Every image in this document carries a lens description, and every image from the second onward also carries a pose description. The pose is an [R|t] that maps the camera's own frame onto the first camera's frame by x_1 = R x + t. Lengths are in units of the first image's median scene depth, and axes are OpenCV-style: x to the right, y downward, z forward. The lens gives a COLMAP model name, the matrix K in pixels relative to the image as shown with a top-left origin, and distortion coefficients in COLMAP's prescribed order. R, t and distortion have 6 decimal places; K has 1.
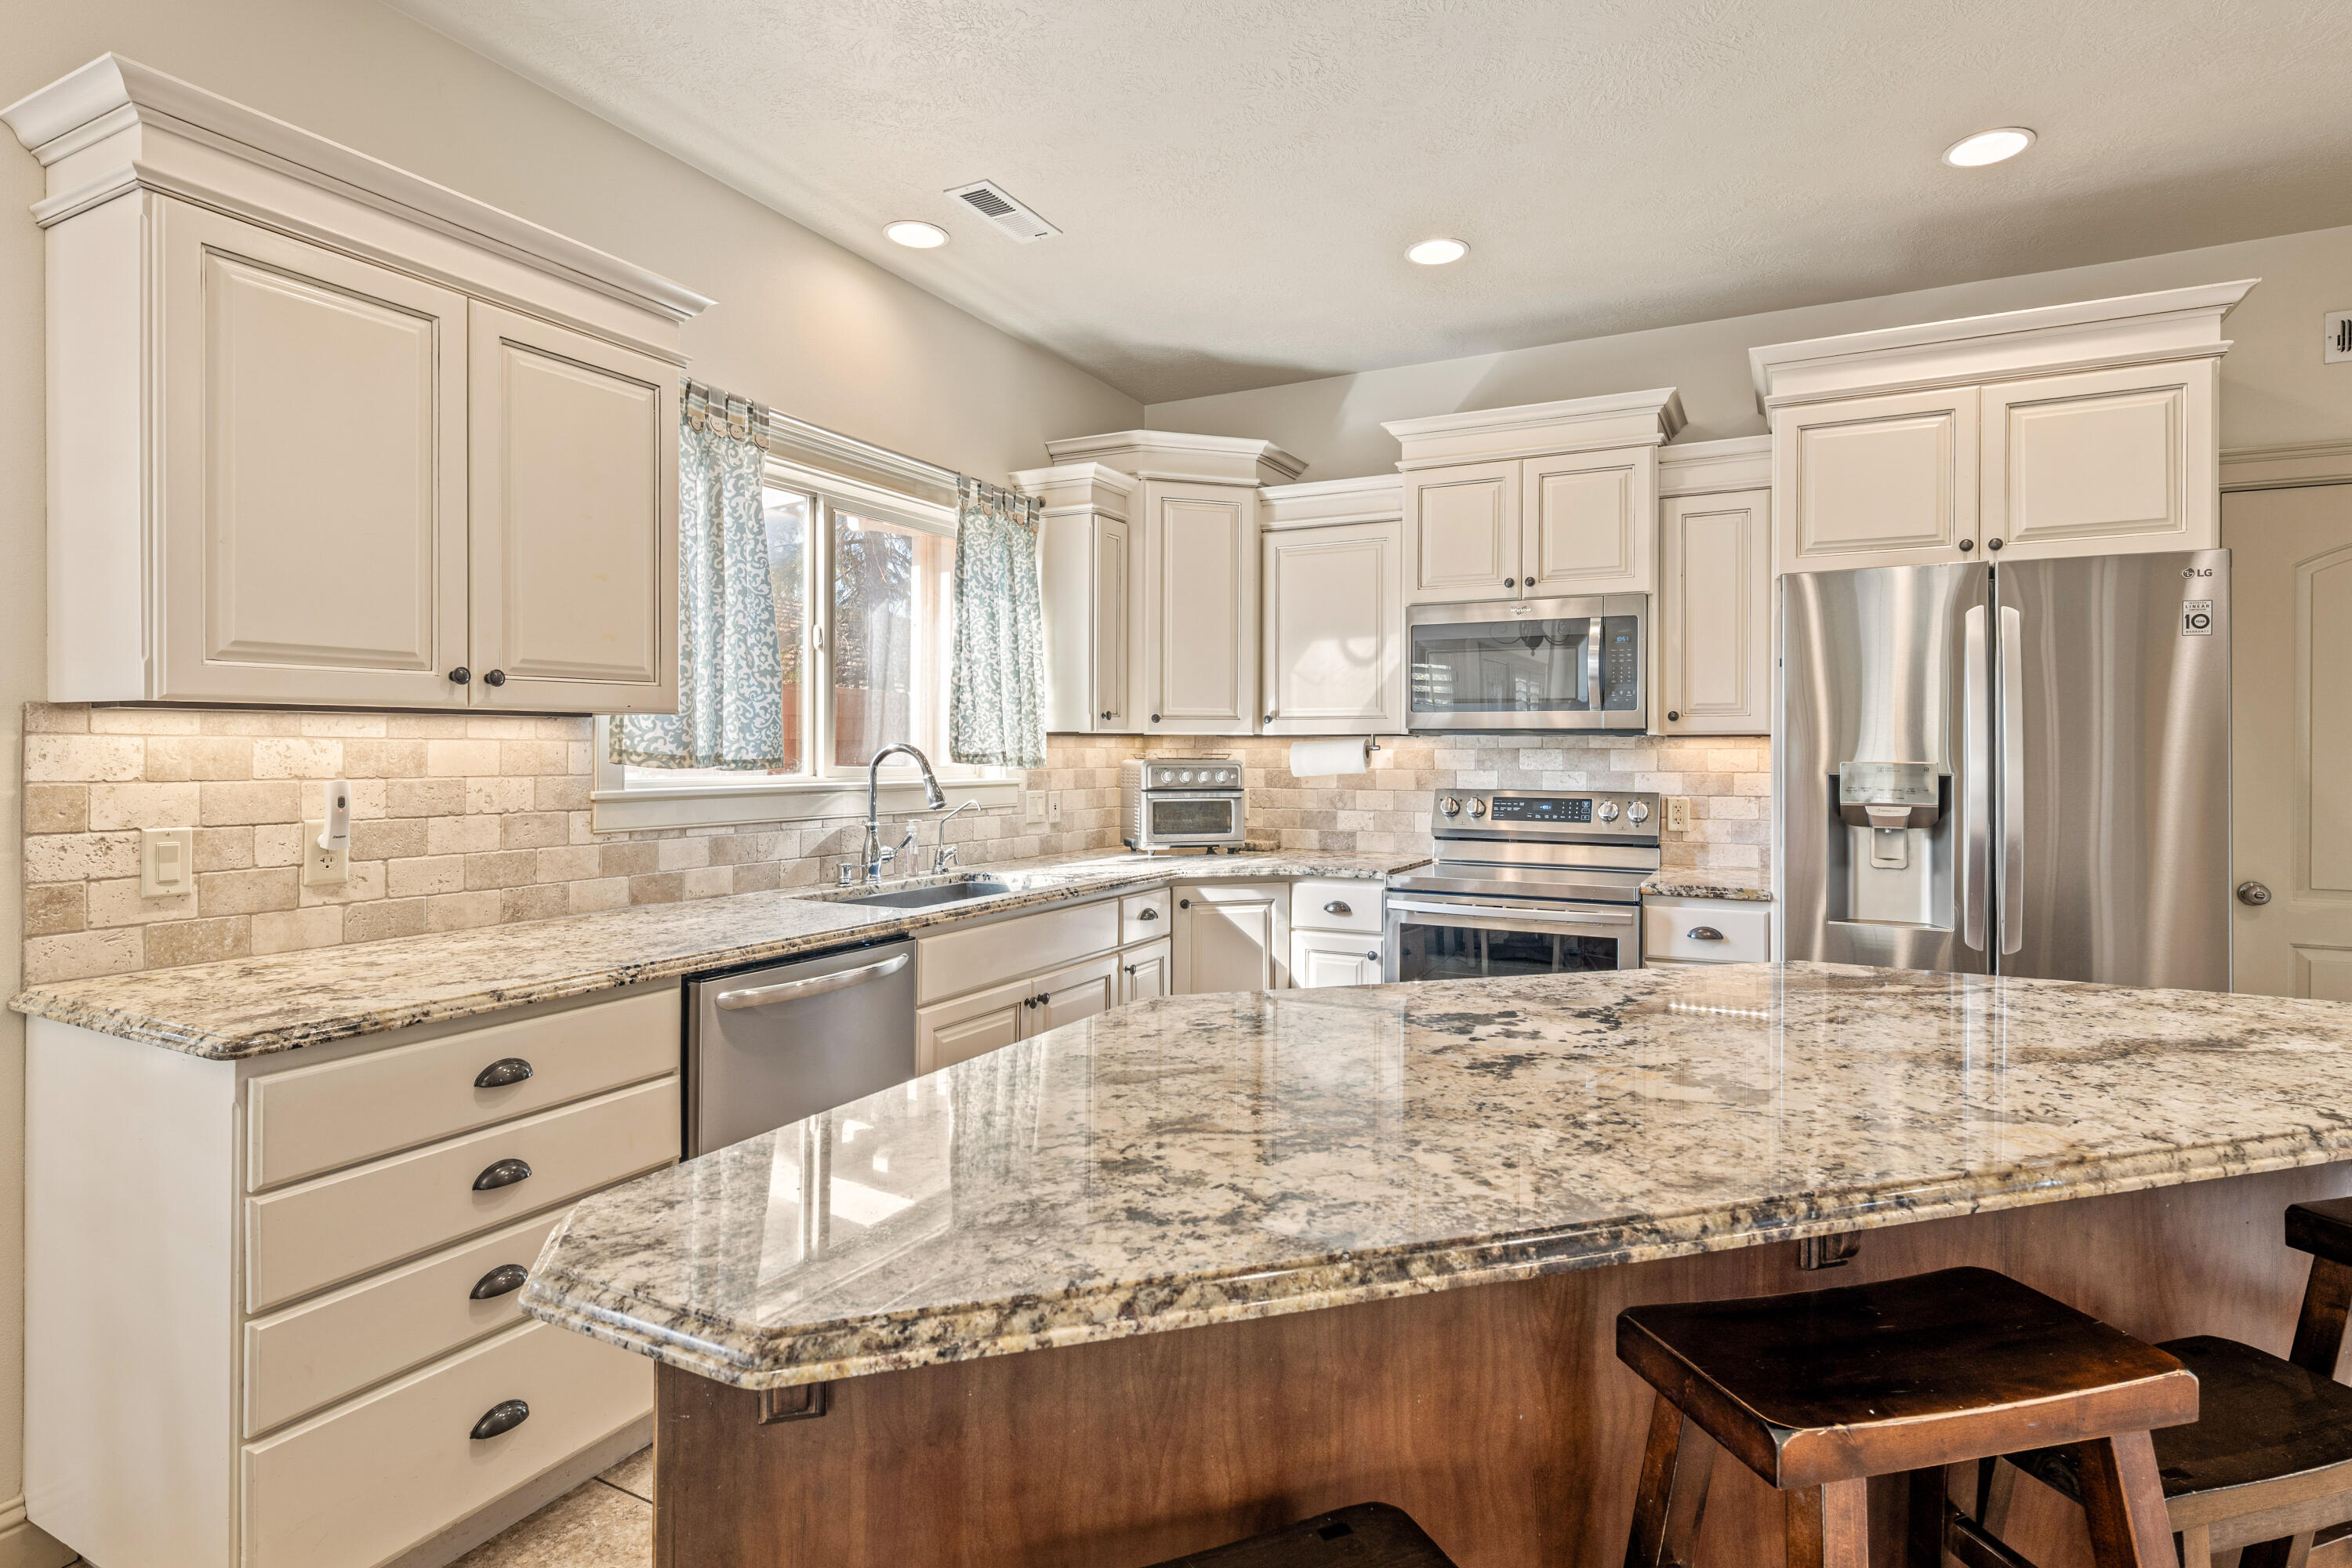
lens RADIAL K [[1213.3, 0, 1189.8], [0, 1213.3, 755.4], [0, 0, 1]] dist [0.003740, -0.001216]
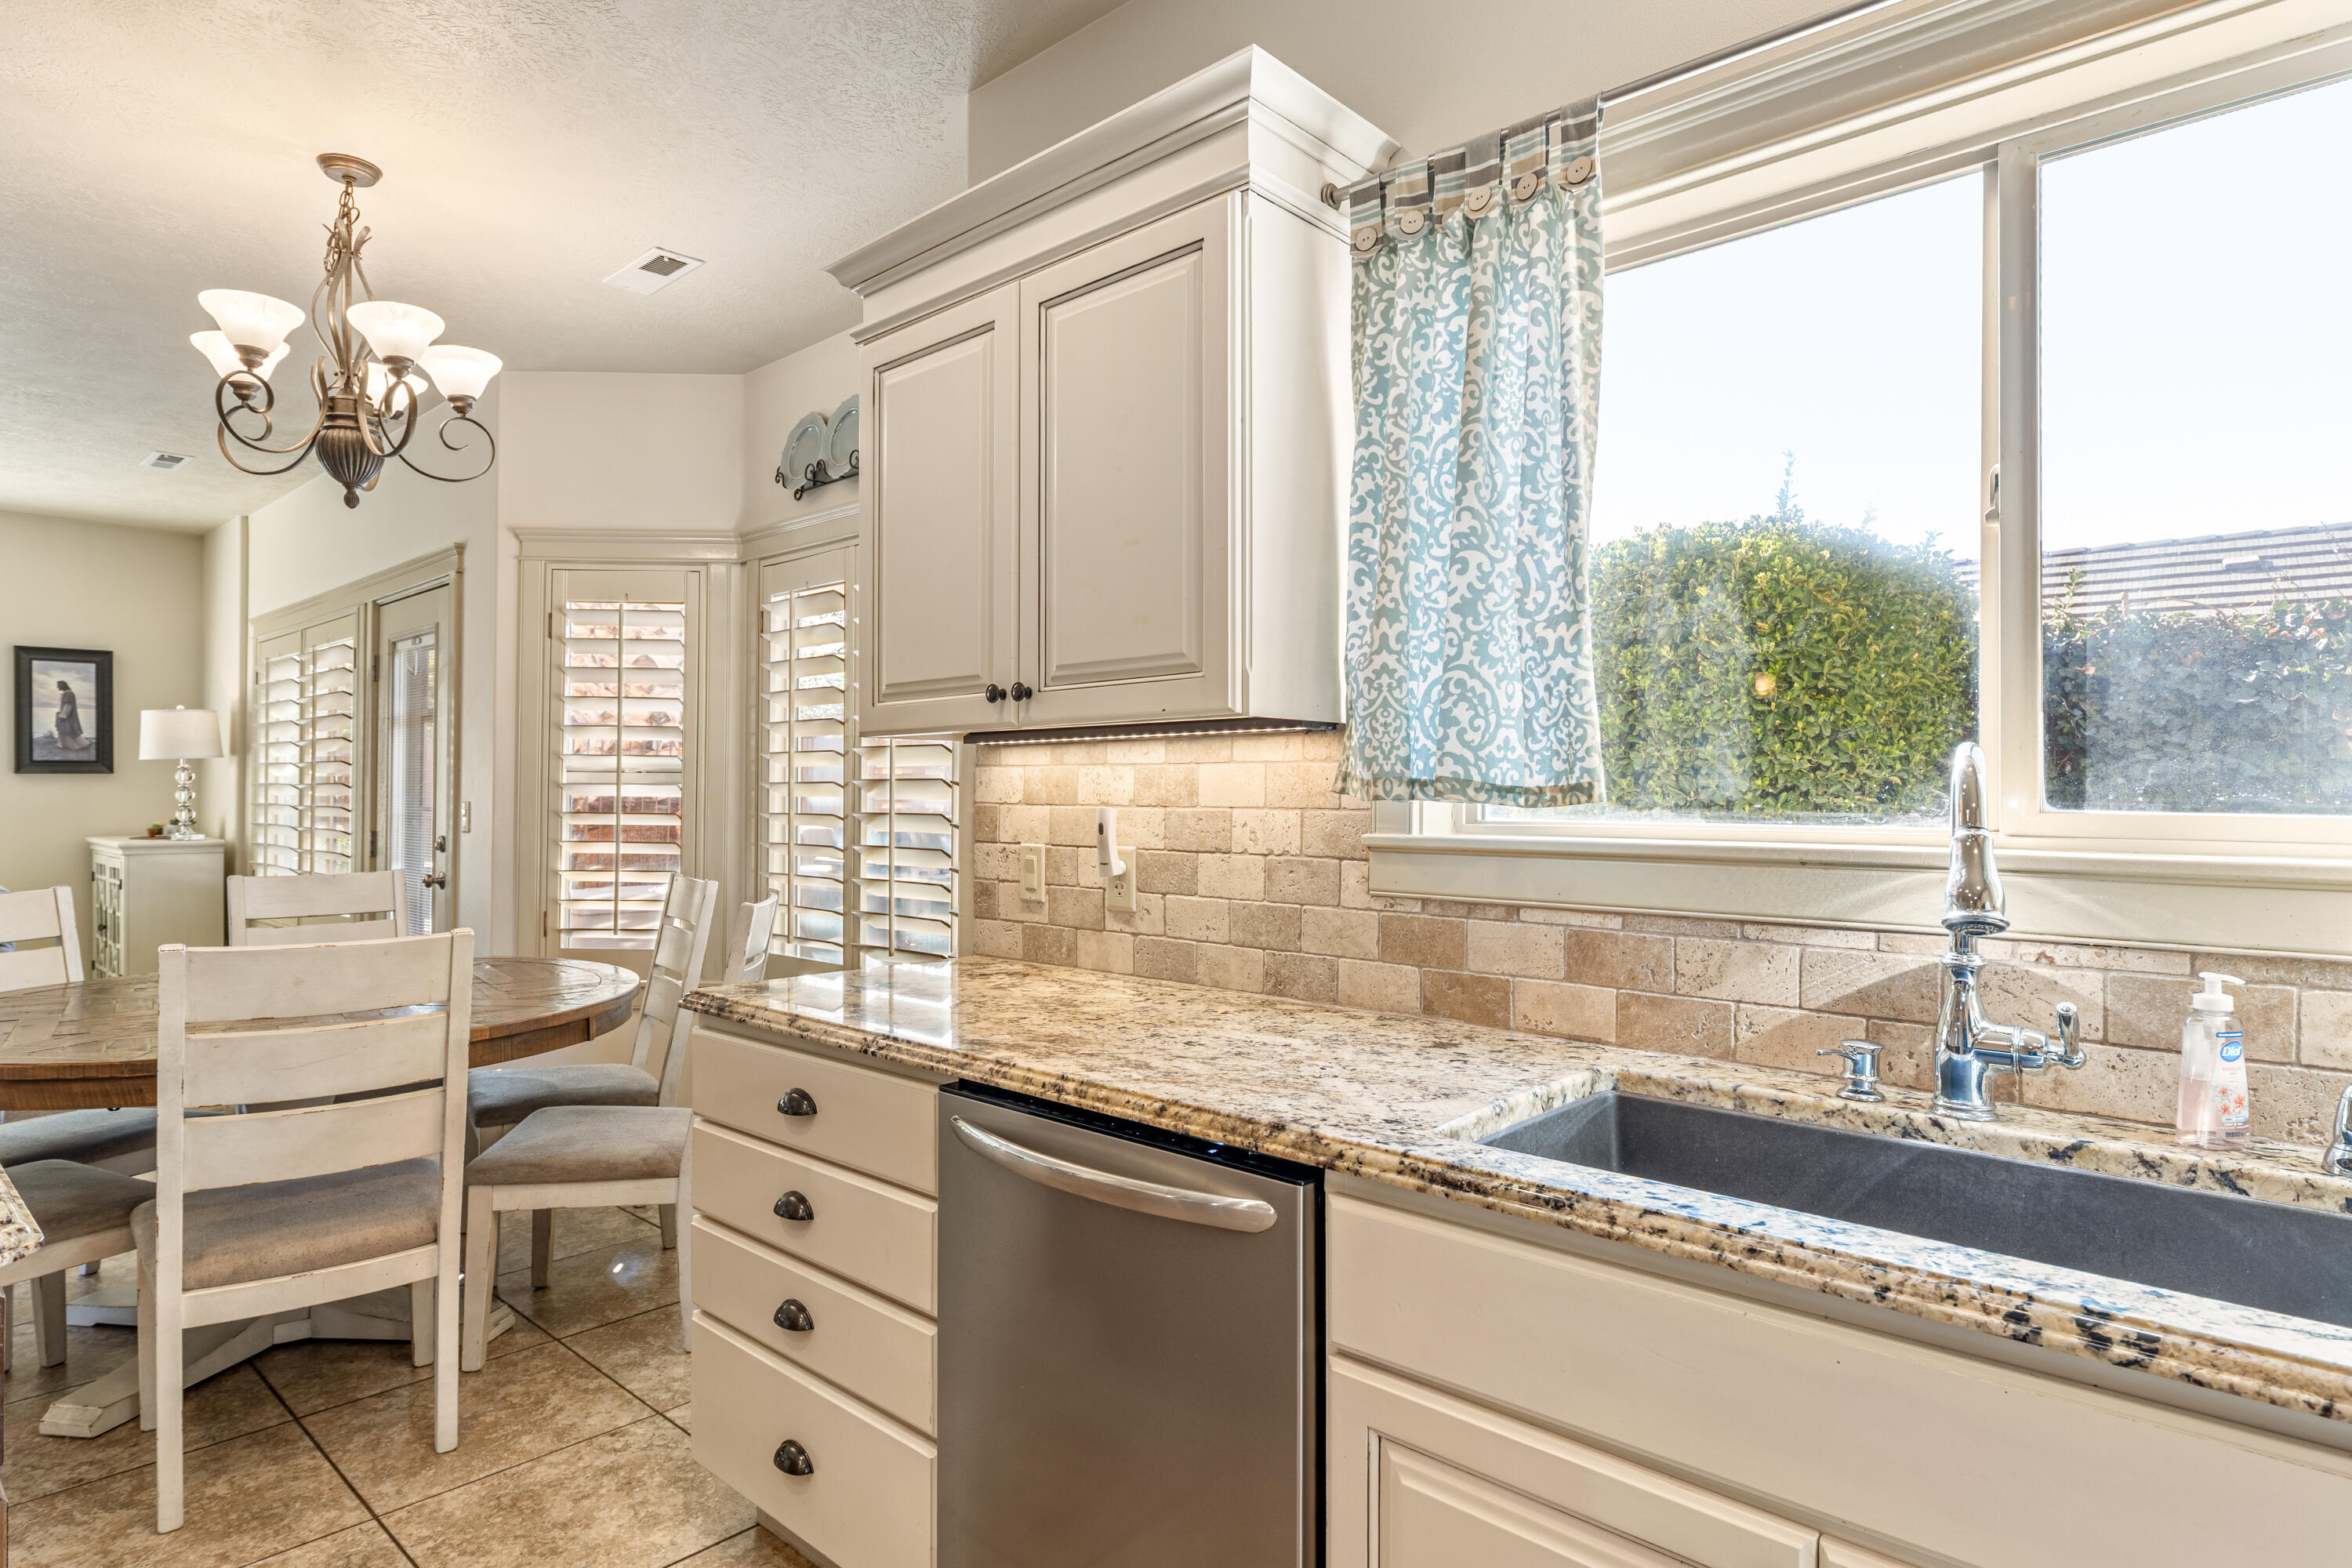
lens RADIAL K [[1300.9, 0, 1181.4], [0, 1300.9, 785.0], [0, 0, 1]] dist [0.002103, -0.000109]
pose [[-0.272858, -0.009507, -0.962007, 0.225677], [-0.006725, 0.999946, -0.007975, 0.007820], [0.962031, 0.004293, -0.272907, 0.996816]]
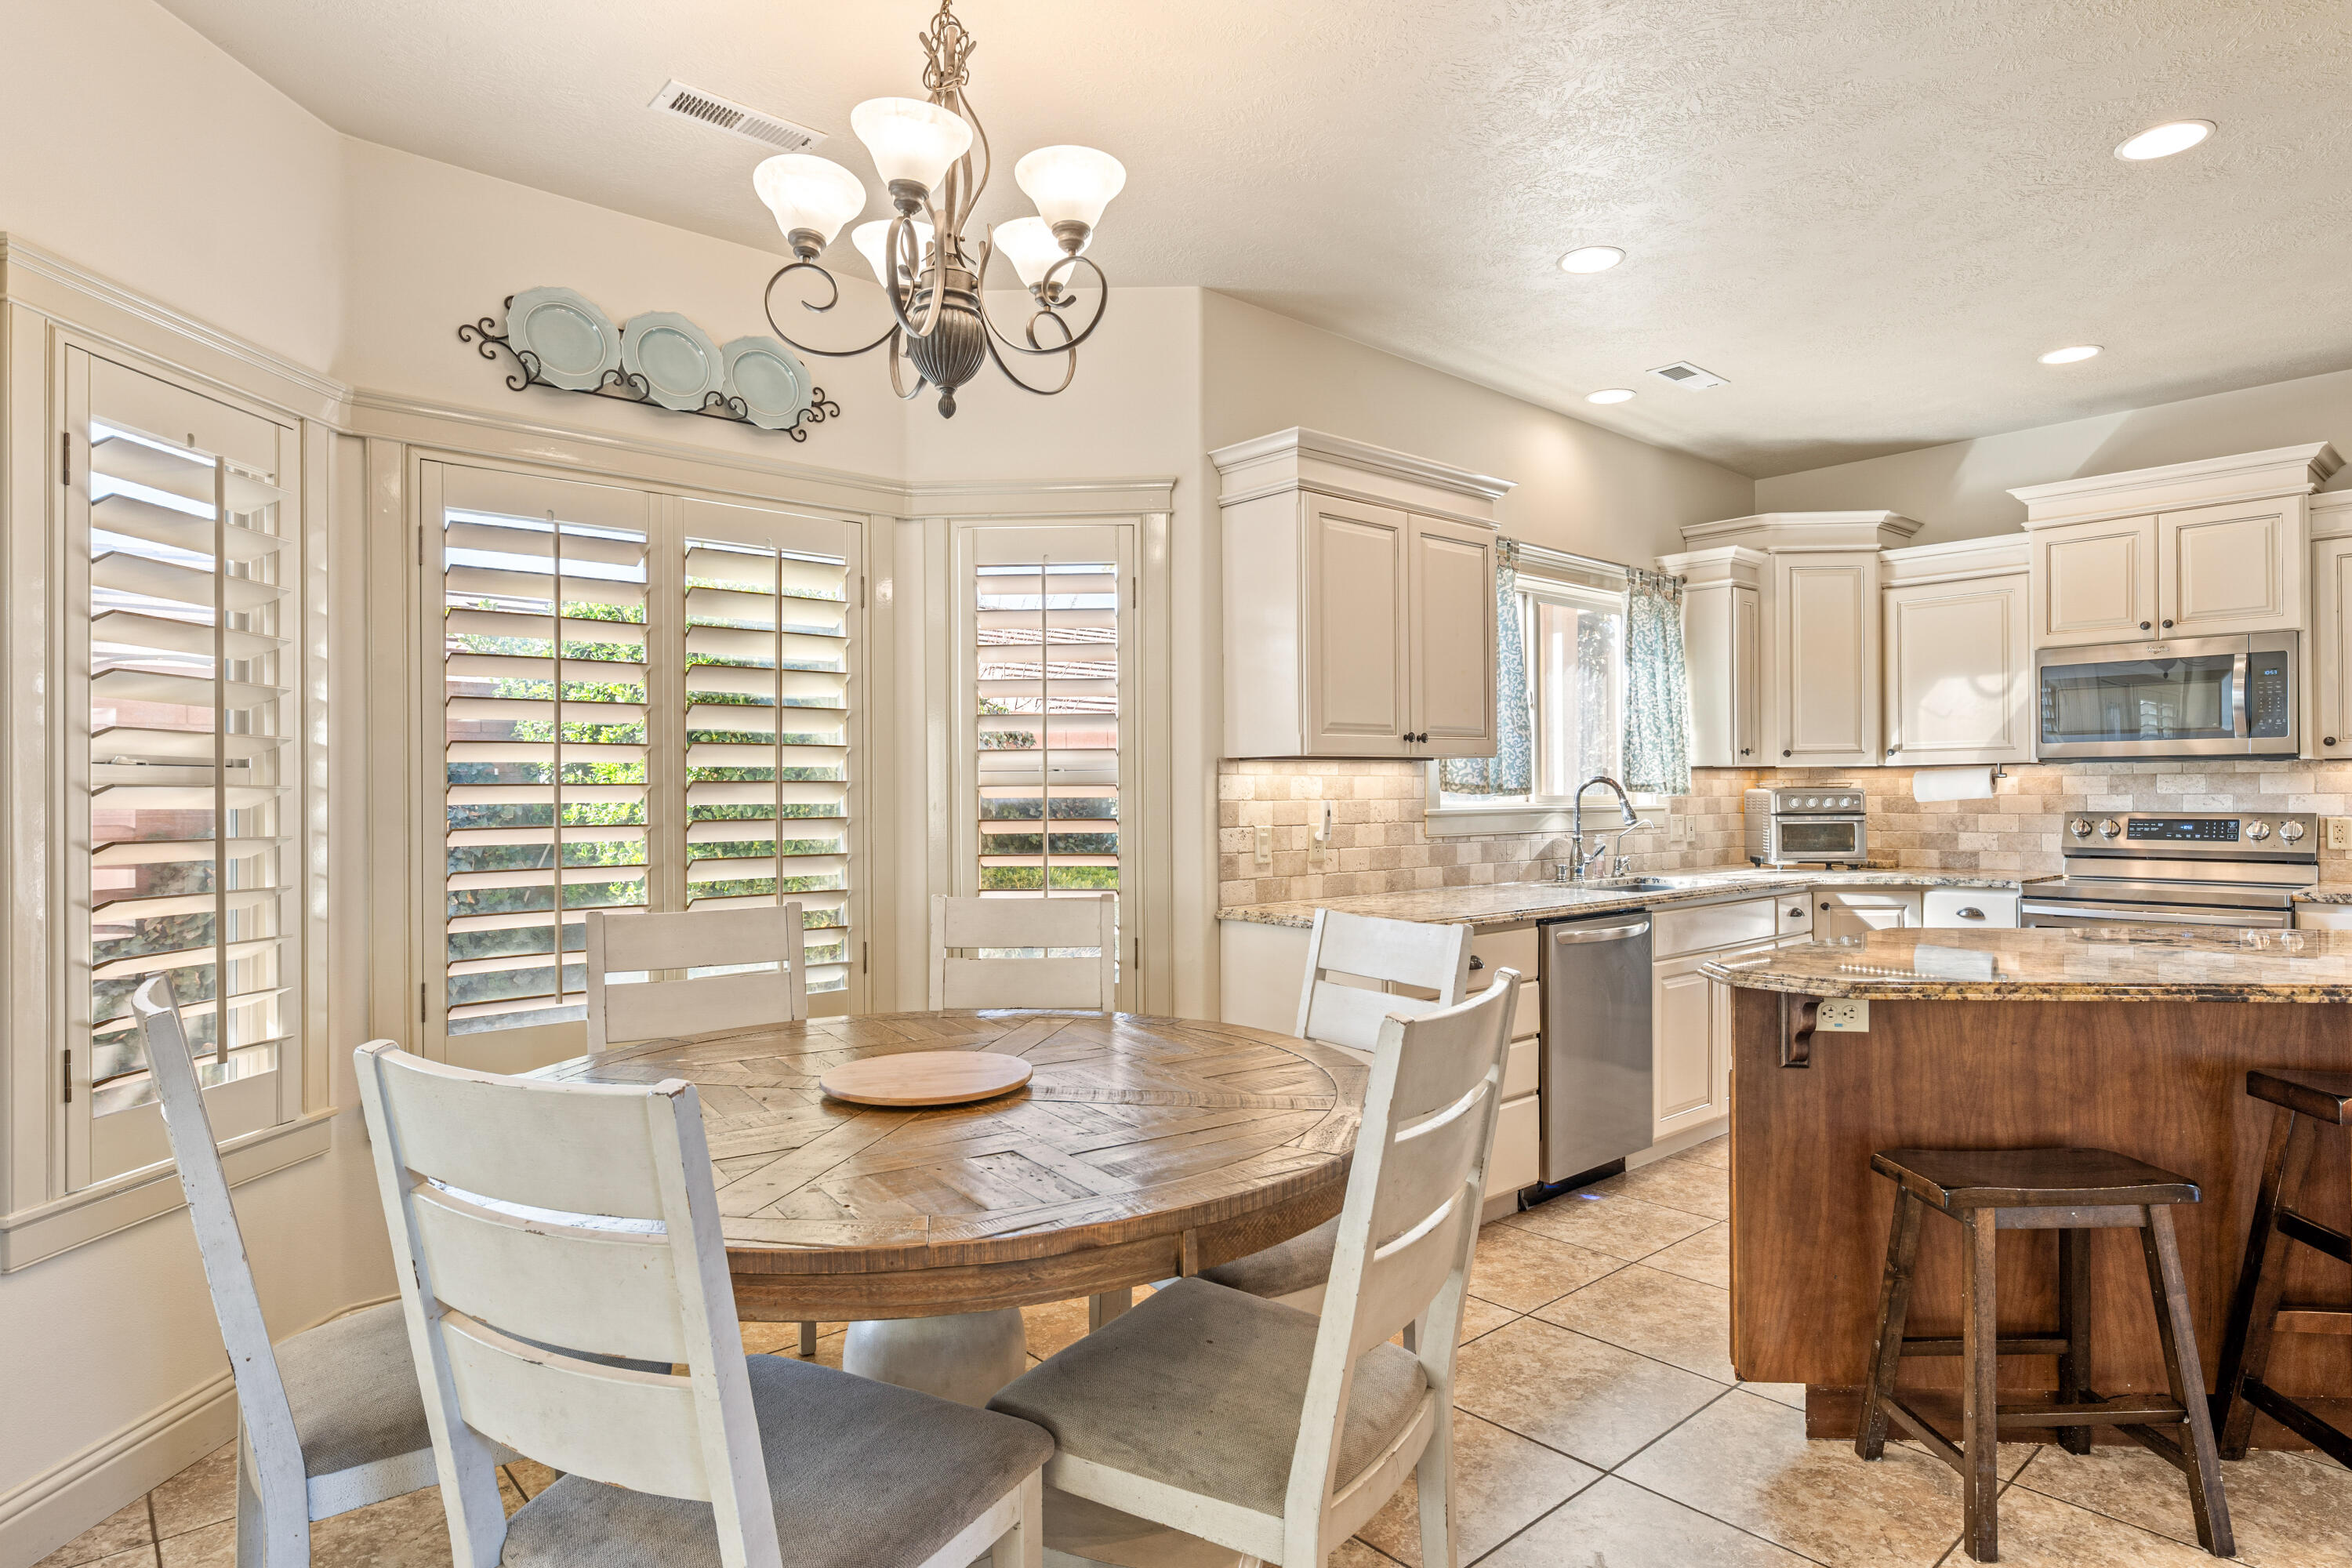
lens RADIAL K [[1300.9, 0, 1170.3], [0, 1300.9, 791.9], [0, 0, 1]] dist [0.002103, -0.000109]
pose [[0.931318, -0.010352, -0.364059, -0.177737], [0.009030, 0.999945, -0.005334, 0.012049], [0.364095, 0.001680, 0.931360, -0.573059]]
